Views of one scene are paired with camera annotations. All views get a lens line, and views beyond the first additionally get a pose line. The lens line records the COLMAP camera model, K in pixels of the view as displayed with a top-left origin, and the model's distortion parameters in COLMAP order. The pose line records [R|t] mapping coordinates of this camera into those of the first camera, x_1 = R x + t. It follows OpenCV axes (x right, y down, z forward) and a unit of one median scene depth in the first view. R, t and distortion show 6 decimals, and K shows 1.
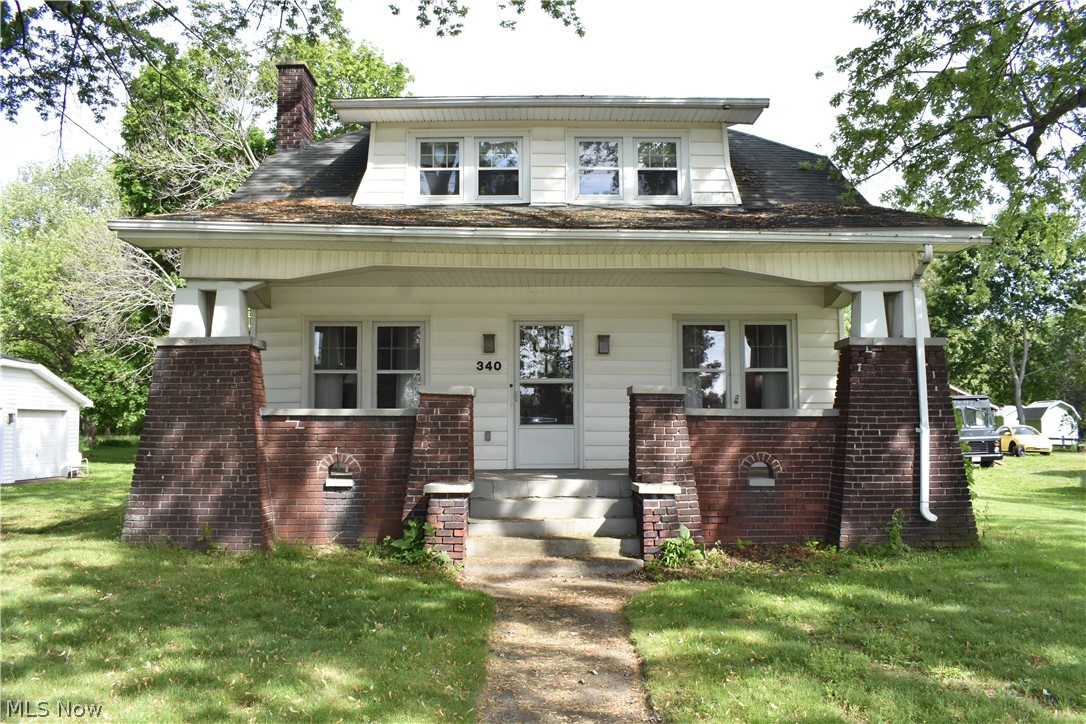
lens RADIAL K [[843.5, 0, 543.0], [0, 843.5, 362.0], [0, 0, 1]] dist [-0.085966, 0.011402]
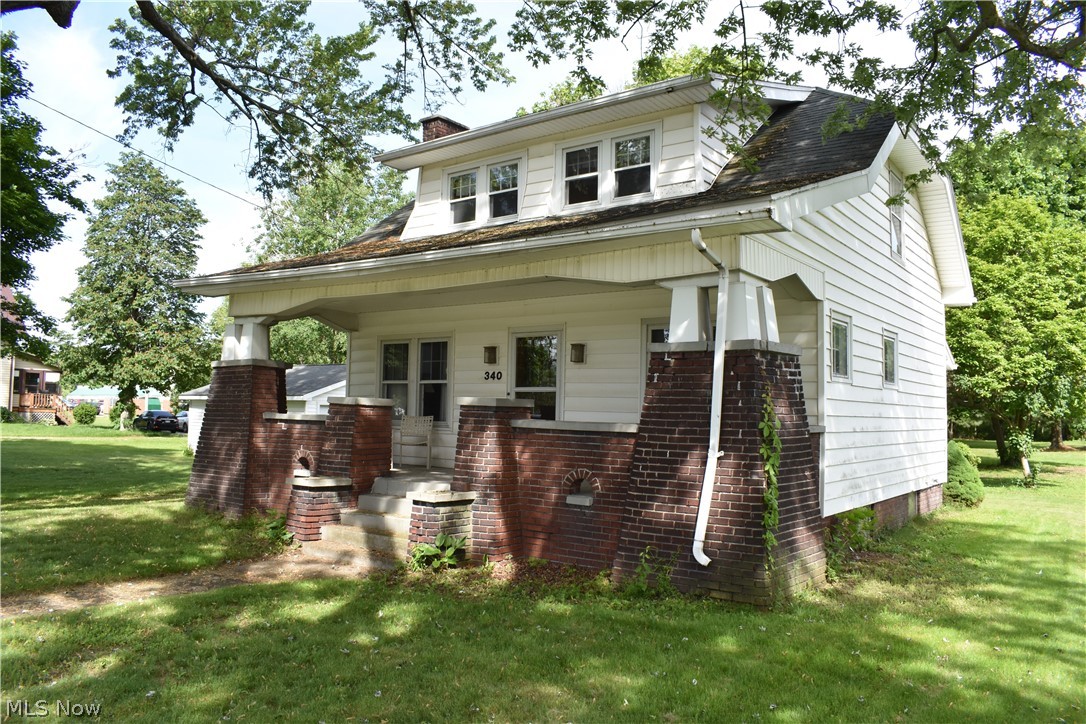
lens RADIAL K [[843.5, 0, 543.0], [0, 843.5, 362.0], [0, 0, 1]] dist [-0.085966, 0.011402]
pose [[0.789731, -0.020975, -0.613095, 0.810060], [0.024106, 0.999704, -0.003151, -0.009914], [0.612980, -0.012291, 0.790003, 0.230431]]
